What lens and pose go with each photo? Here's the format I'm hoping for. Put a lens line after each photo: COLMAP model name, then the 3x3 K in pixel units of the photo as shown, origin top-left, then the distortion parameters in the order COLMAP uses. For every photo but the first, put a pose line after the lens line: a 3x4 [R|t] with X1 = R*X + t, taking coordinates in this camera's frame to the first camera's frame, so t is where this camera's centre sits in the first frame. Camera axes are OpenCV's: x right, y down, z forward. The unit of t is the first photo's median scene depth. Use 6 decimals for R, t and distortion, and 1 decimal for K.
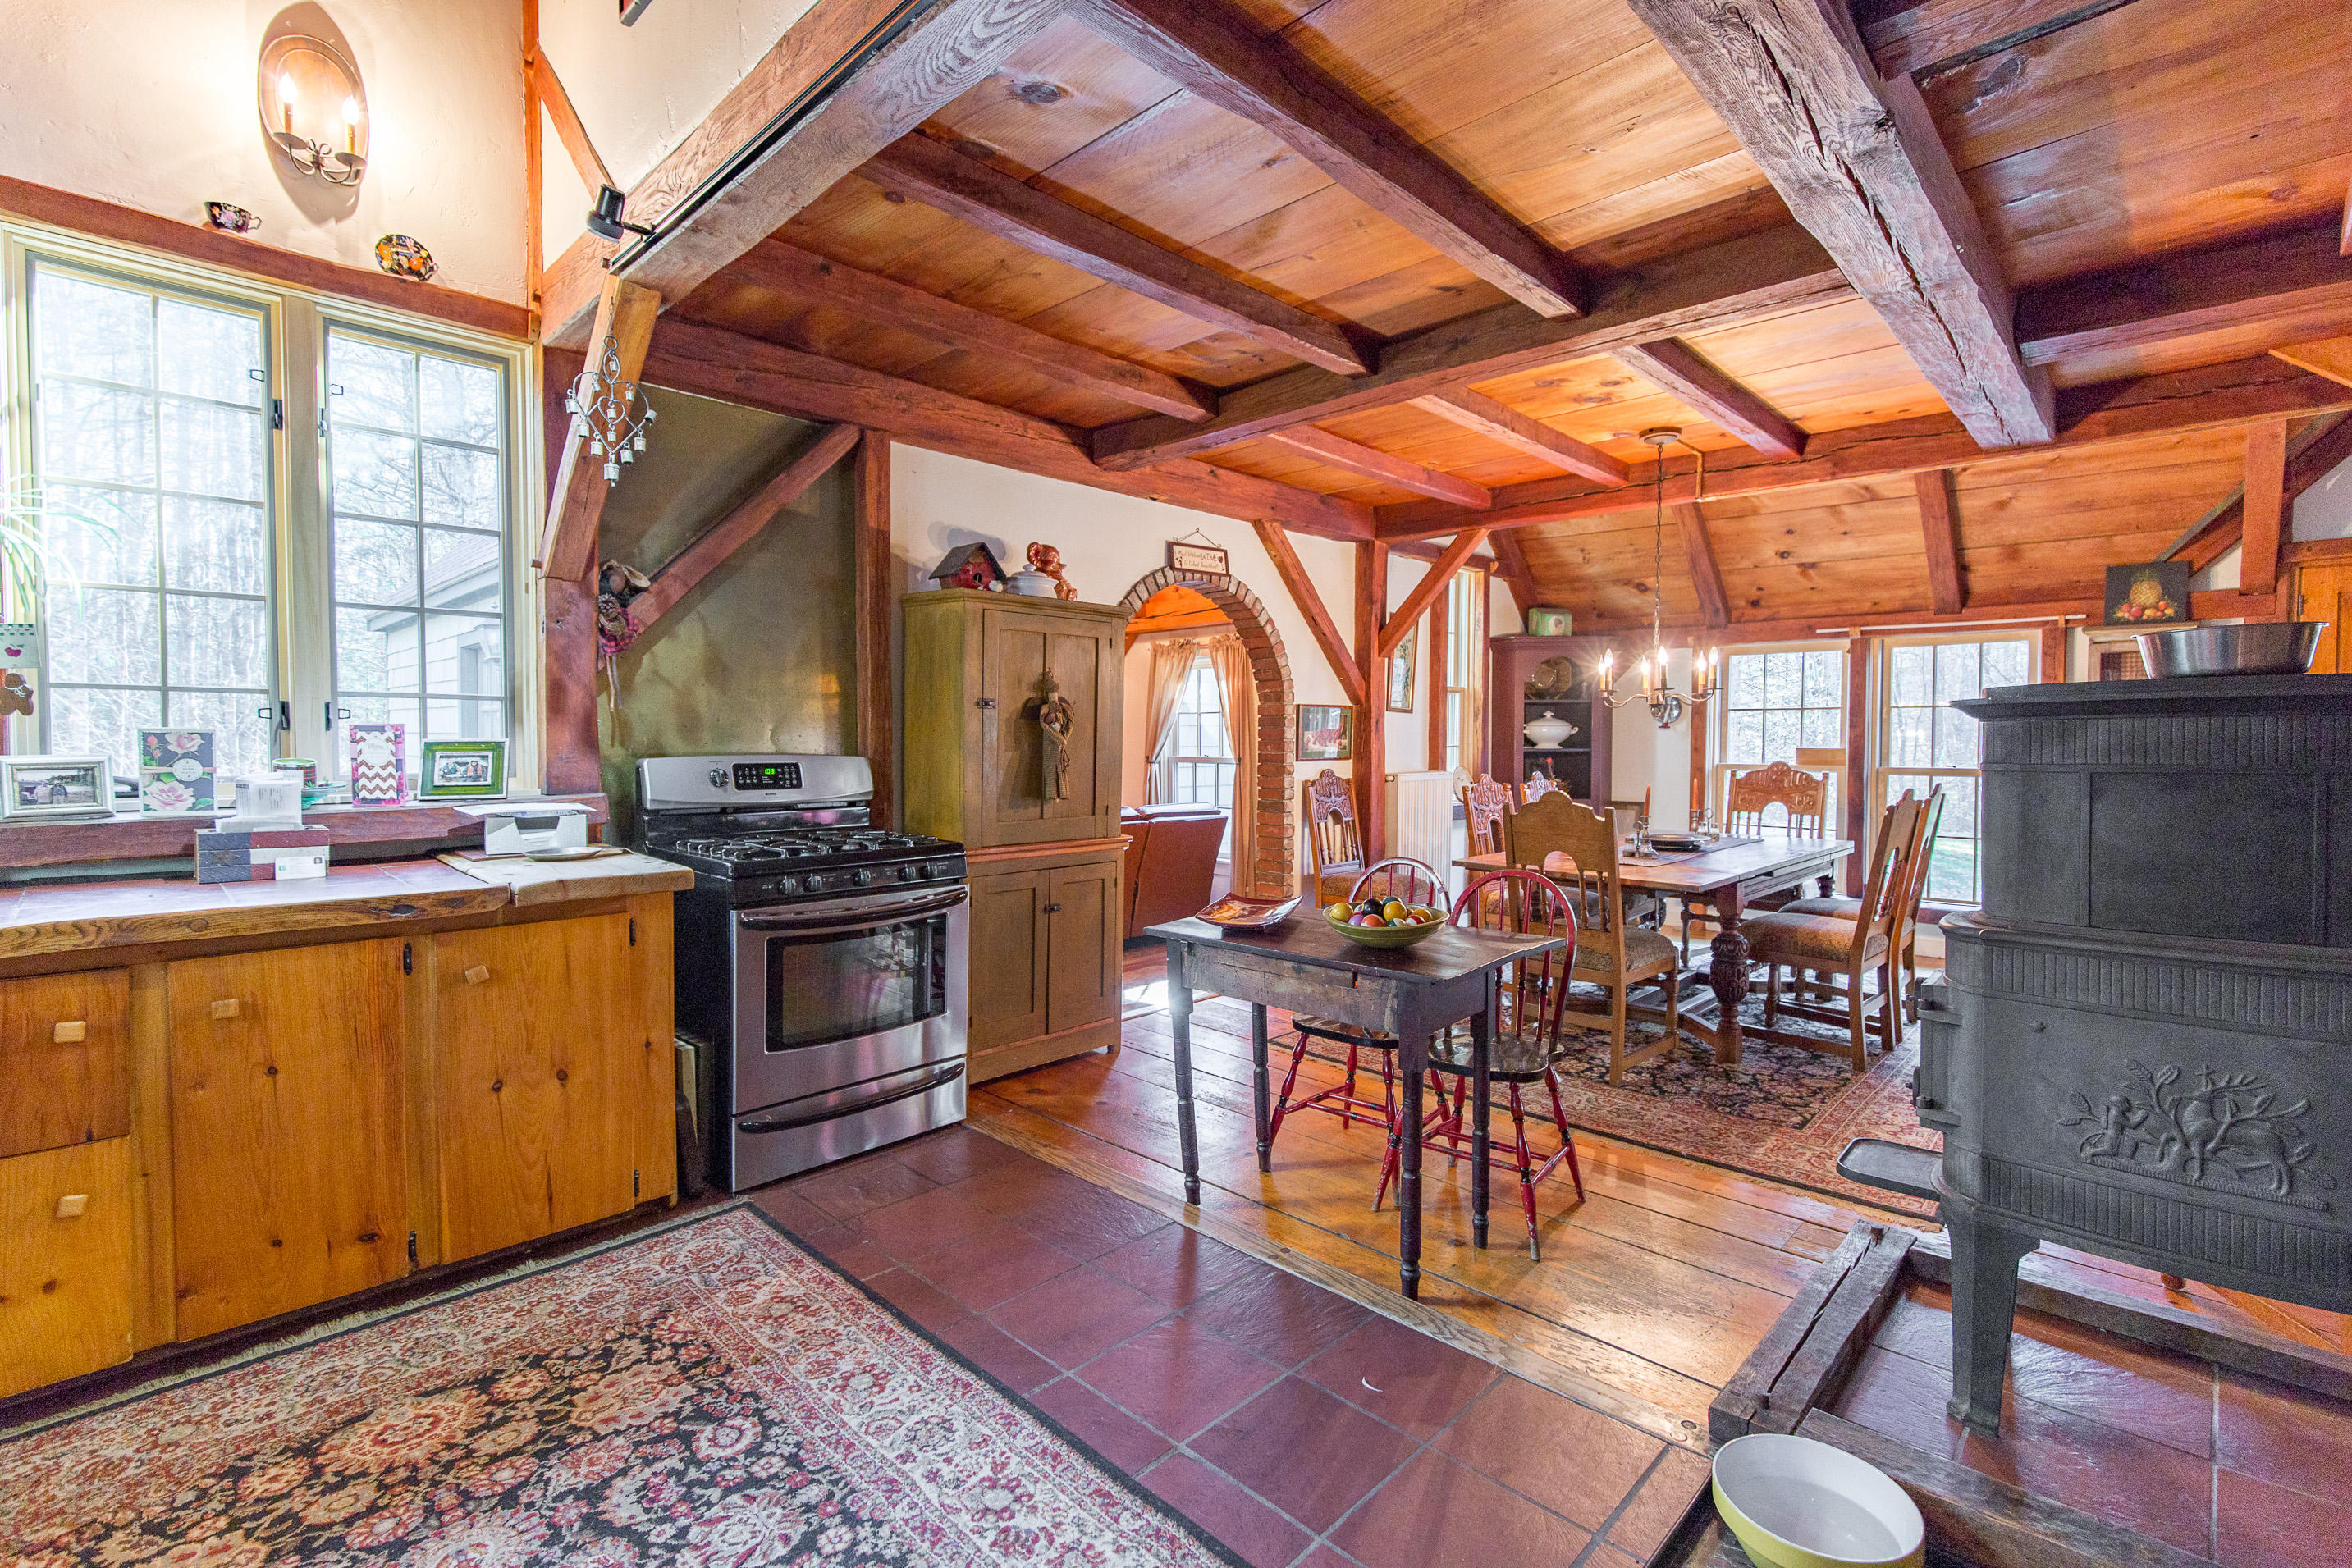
lens RADIAL K [[1058.7, 0, 1183.0], [0, 1058.7, 776.9], [0, 0, 1]] dist [0.000455, -0.000375]
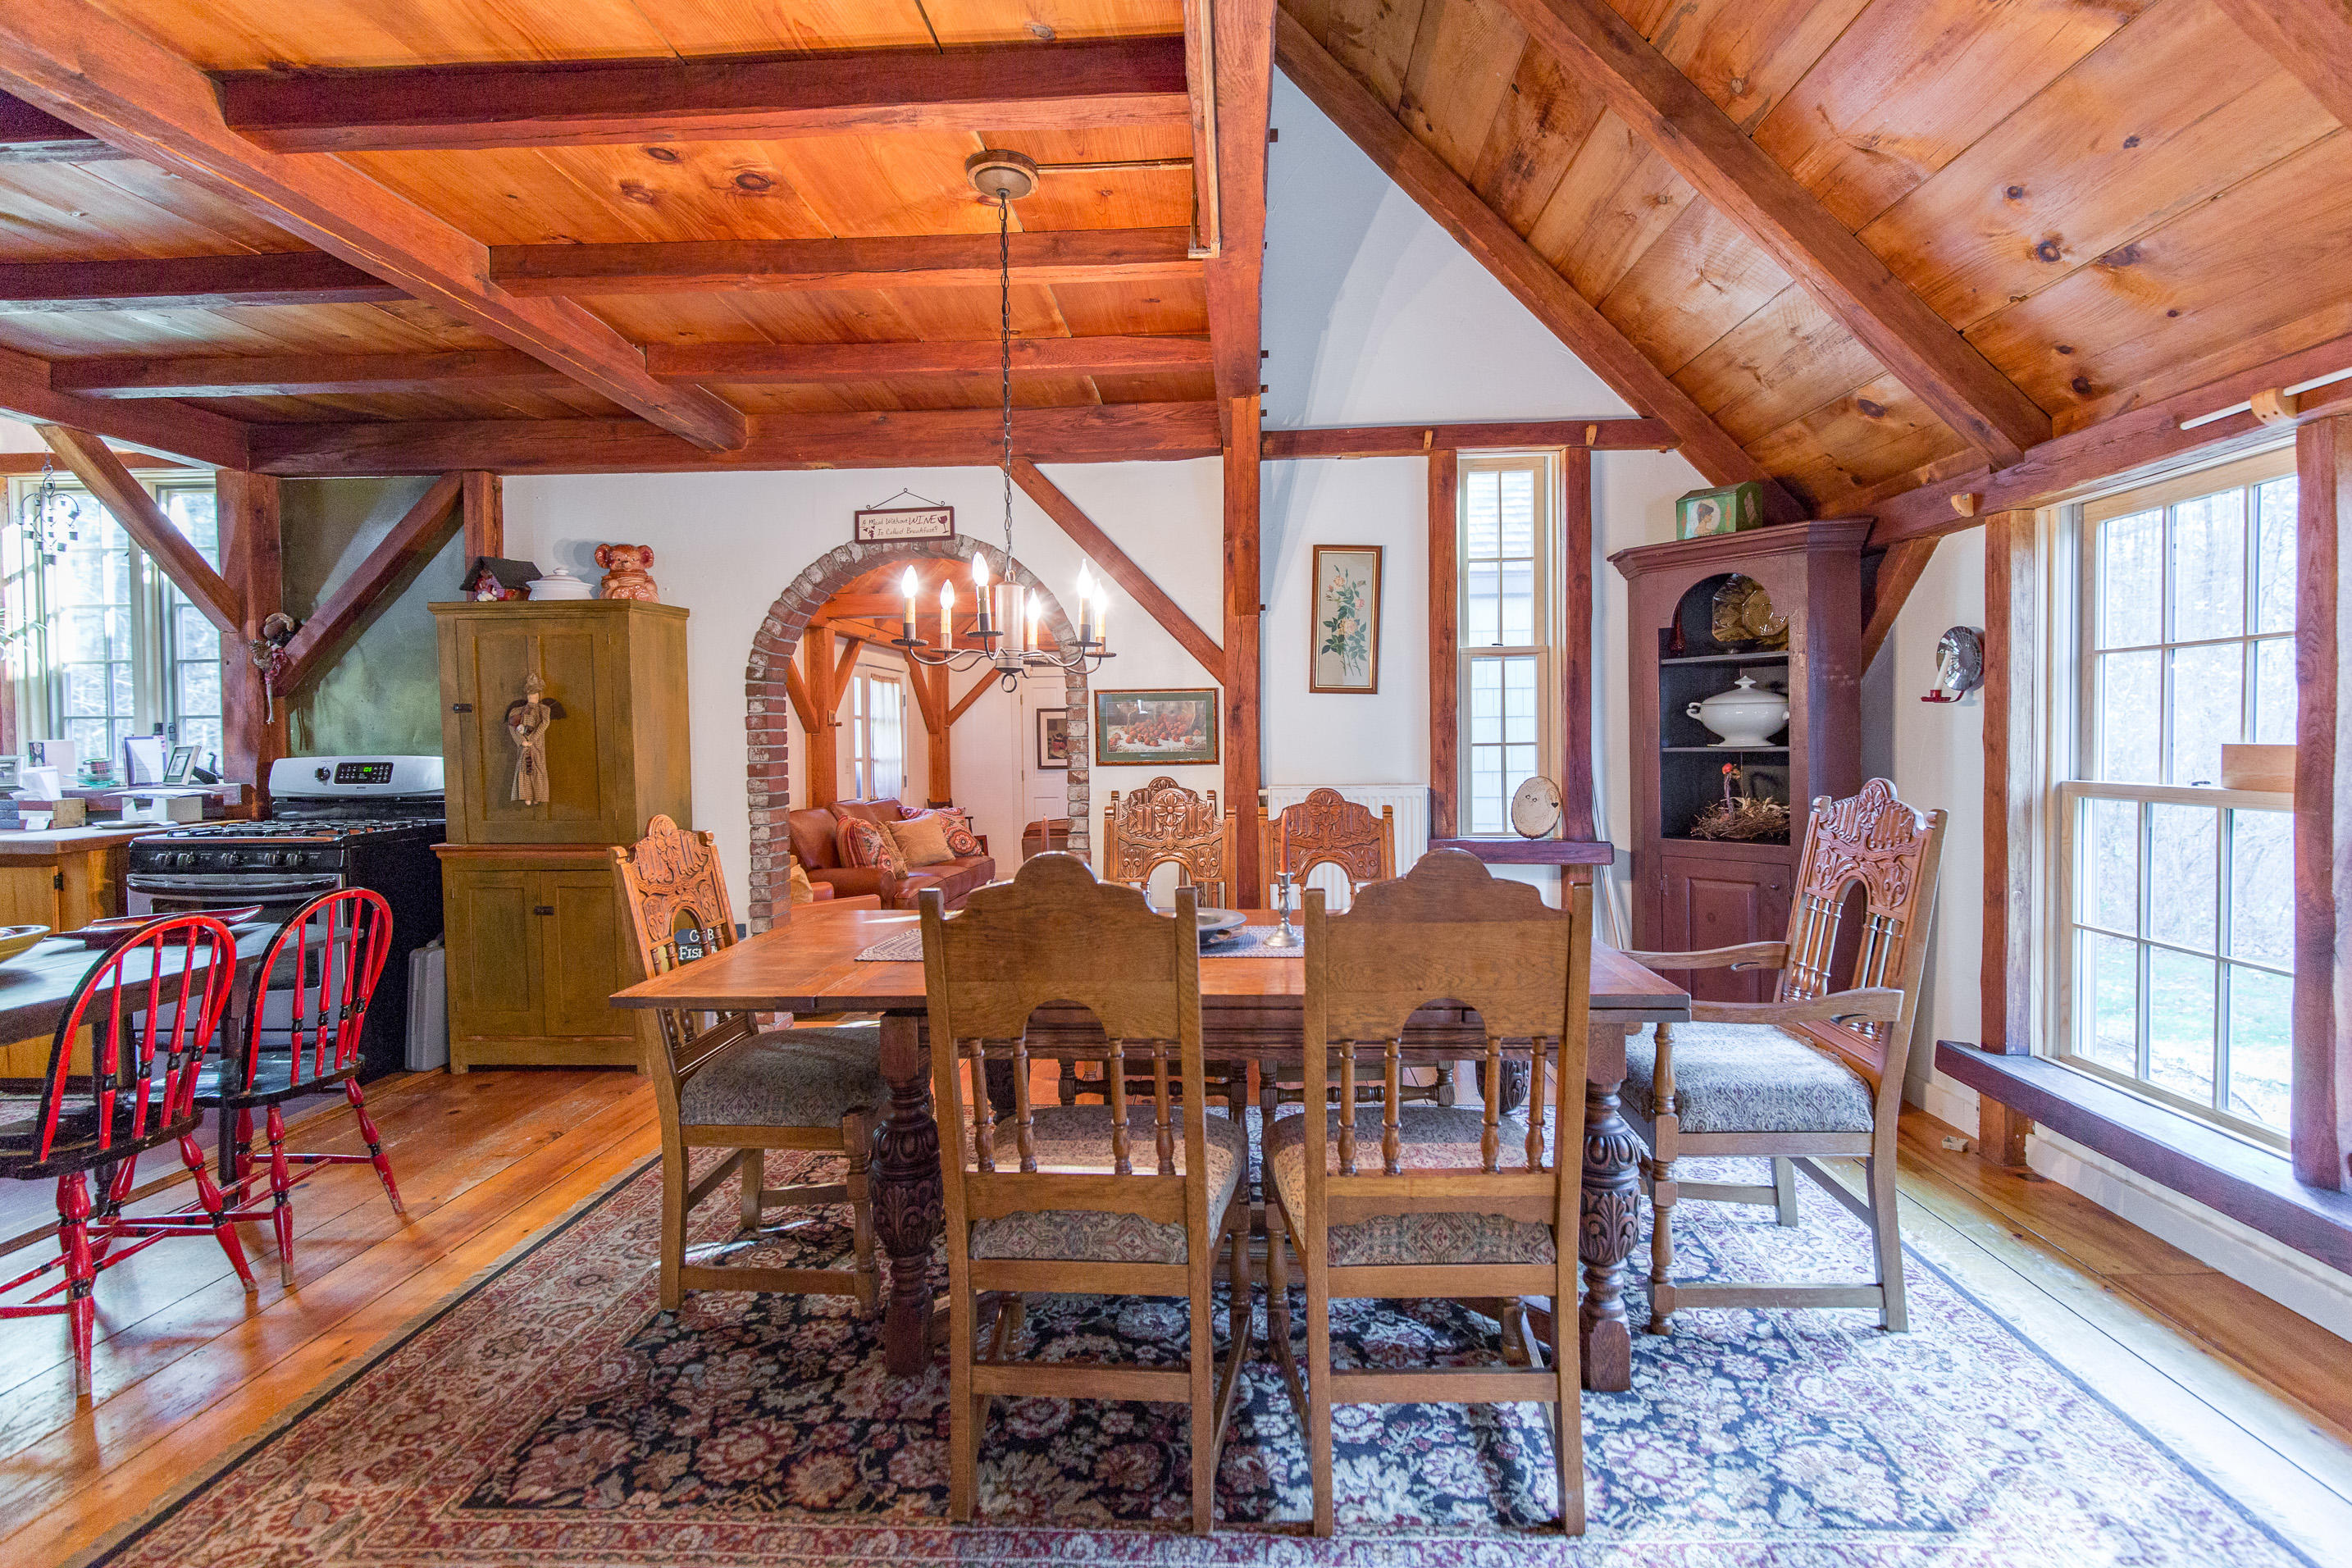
lens RADIAL K [[1058.8, 0, 1184.5], [0, 1058.8, 764.7], [0, 0, 1]] dist [0.000455, -0.000375]
pose [[0.655103, 0.012957, -0.755428, 1.038537], [-0.017383, 0.999847, 0.002075, -0.026555], [0.755340, 0.011772, 0.655228, 0.804898]]
